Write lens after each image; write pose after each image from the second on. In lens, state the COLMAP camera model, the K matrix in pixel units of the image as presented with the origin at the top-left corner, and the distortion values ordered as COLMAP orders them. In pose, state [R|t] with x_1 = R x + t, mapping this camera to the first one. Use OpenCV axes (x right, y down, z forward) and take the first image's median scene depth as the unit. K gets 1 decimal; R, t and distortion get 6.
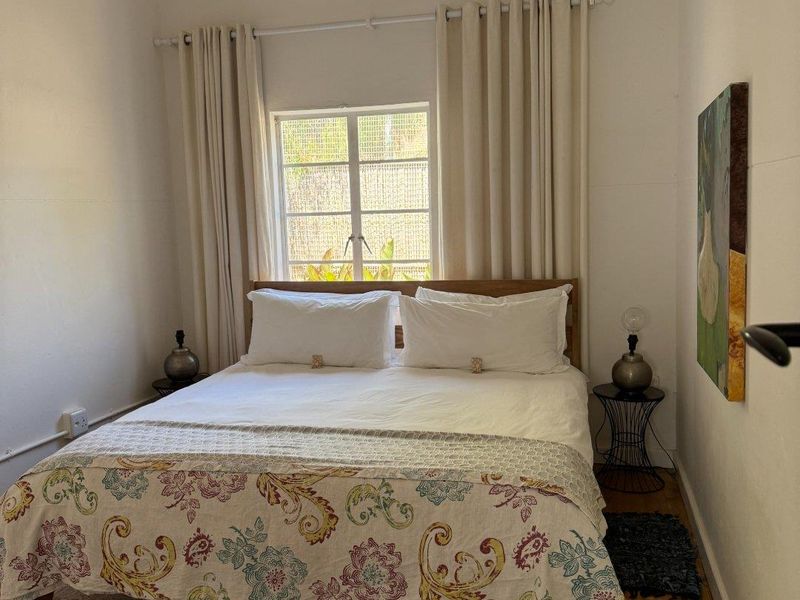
lens RADIAL K [[749.5, 0, 400.5], [0, 749.5, 299.0], [0, 0, 1]] dist [0.068871, 0.000000]
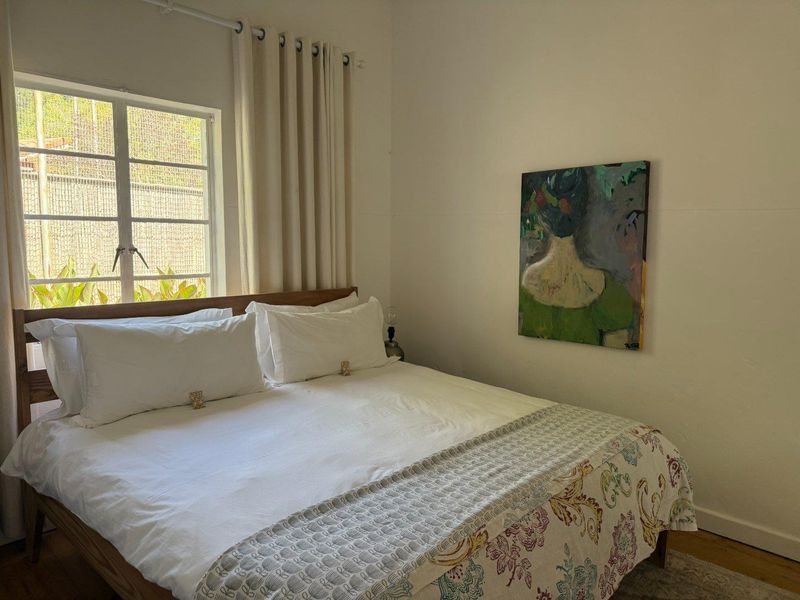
lens RADIAL K [[563.8, 0, 399.7], [0, 563.8, 300.2], [0, 0, 1]] dist [0.014280, 0.000245]
pose [[0.497394, -0.060334, 0.865424, -0.562515], [0.063748, 0.997424, 0.032898, -0.032427], [-0.865180, 0.038806, 0.499958, 0.517914]]
